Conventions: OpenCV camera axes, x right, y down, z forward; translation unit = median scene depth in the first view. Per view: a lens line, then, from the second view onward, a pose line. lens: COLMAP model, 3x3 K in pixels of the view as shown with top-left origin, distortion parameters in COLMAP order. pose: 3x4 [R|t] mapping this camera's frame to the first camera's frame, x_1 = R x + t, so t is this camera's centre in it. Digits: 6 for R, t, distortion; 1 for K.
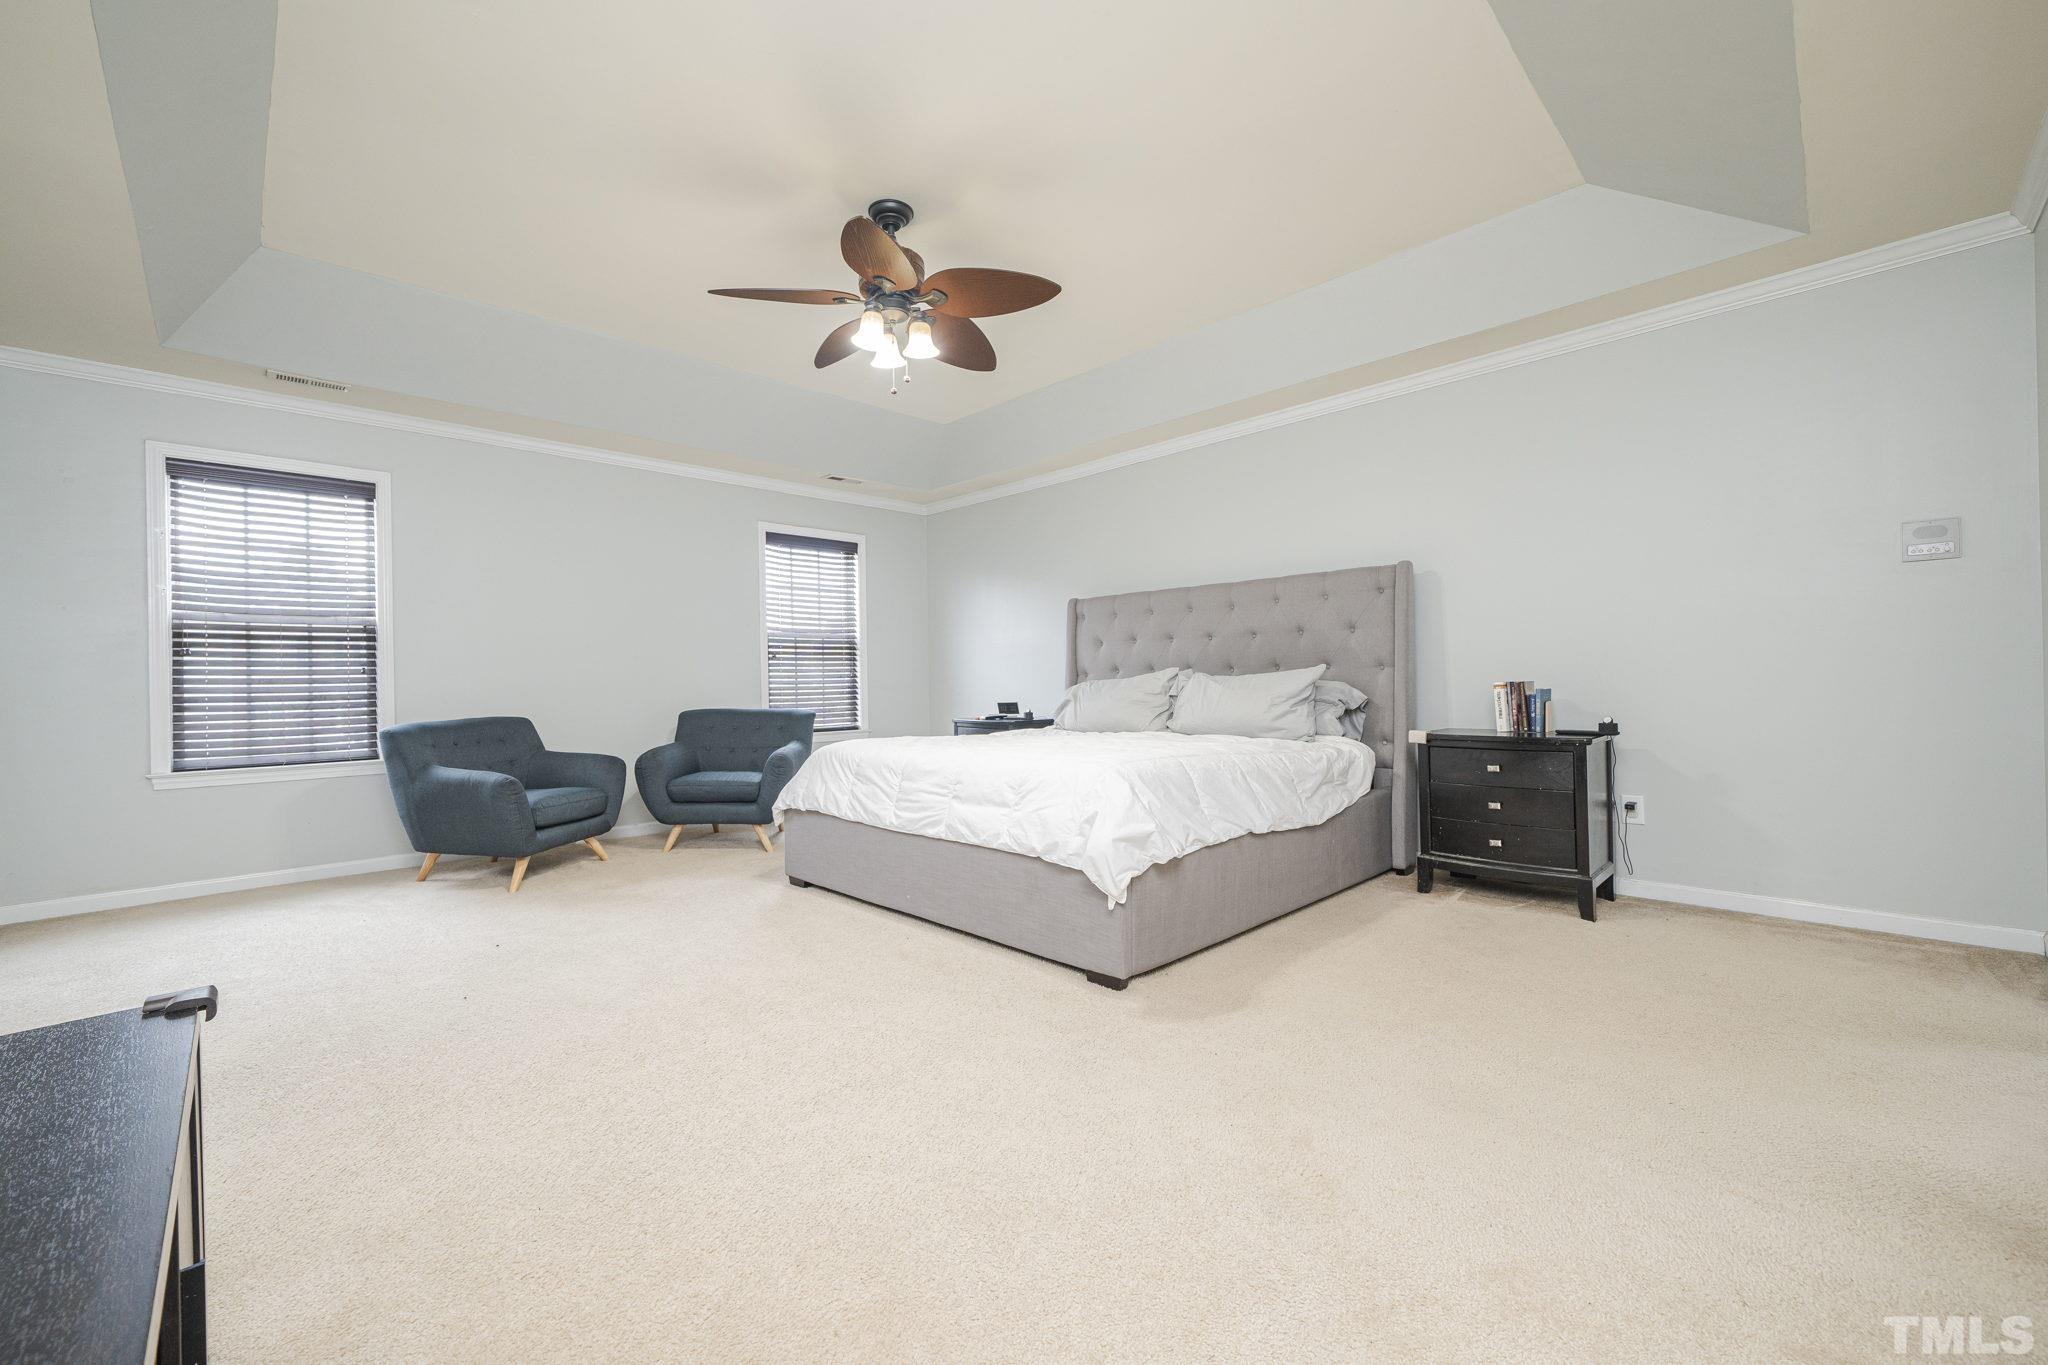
lens RADIAL K [[824.7, 0, 1039.1], [0, 824.7, 672.1], [0, 0, 1]] dist [0.000724, 0.000227]
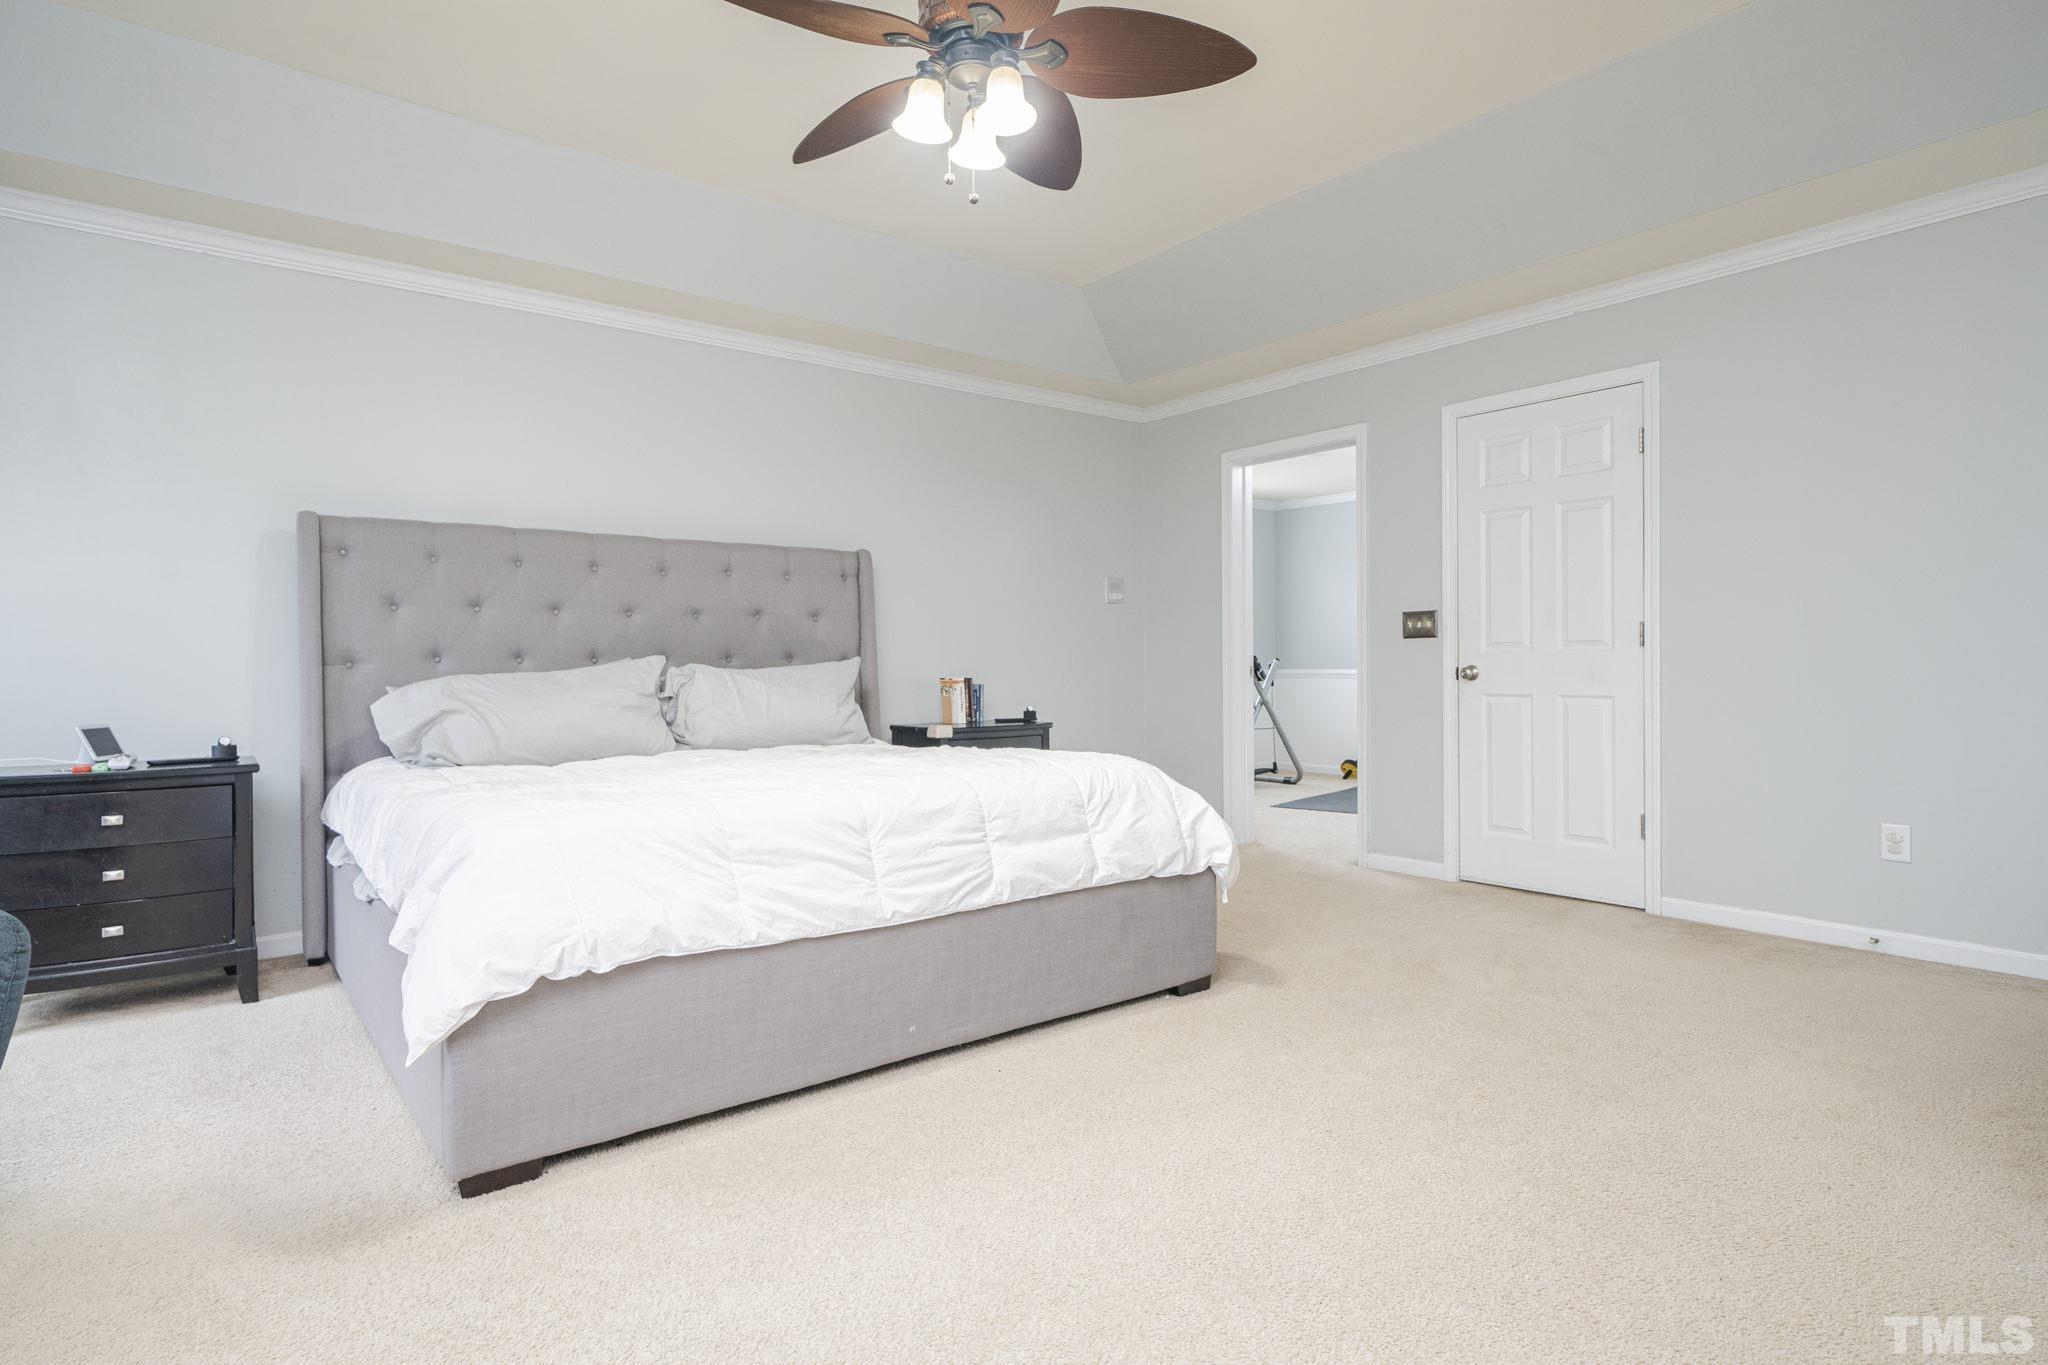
lens RADIAL K [[1026.9, 0, 1036.9], [0, 1026.9, 693.1], [0, 0, 1]] dist [0.002463, -0.001305]
pose [[0.132440, -0.005160, 0.991178, -0.692291], [-0.004842, 0.999971, 0.005853, 0.021298], [-0.991179, -0.005575, 0.132412, 0.645159]]
